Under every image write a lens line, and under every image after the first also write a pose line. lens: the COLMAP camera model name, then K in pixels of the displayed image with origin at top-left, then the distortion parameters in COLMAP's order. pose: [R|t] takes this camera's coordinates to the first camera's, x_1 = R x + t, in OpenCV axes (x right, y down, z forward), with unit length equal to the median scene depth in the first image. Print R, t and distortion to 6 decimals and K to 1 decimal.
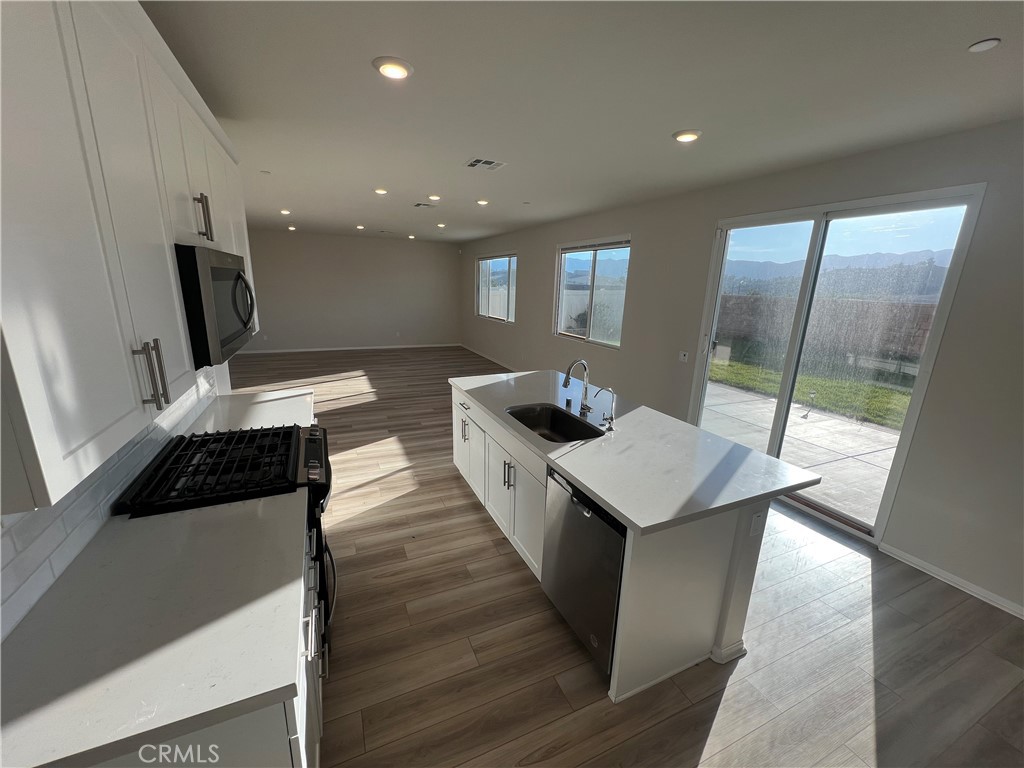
lens RADIAL K [[410.2, 0, 511.7], [0, 410.2, 389.7], [0, 0, 1]] dist [-0.000598, -0.000231]
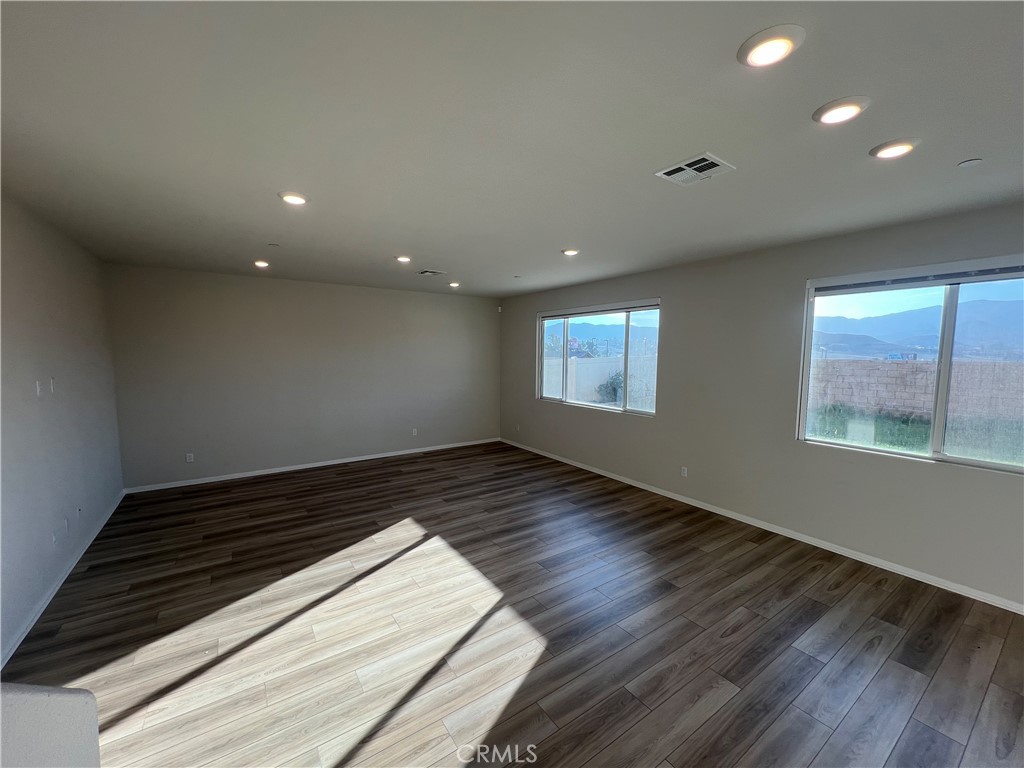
lens RADIAL K [[360.6, 0, 509.2], [0, 360.6, 380.2], [0, 0, 1]] dist [0.018212, -0.000012]
pose [[0.977300, -0.031562, 0.209497, -0.430062], [0.066813, 0.984296, -0.163392, -0.170116], [-0.201050, 0.173680, 0.964061, 0.641993]]
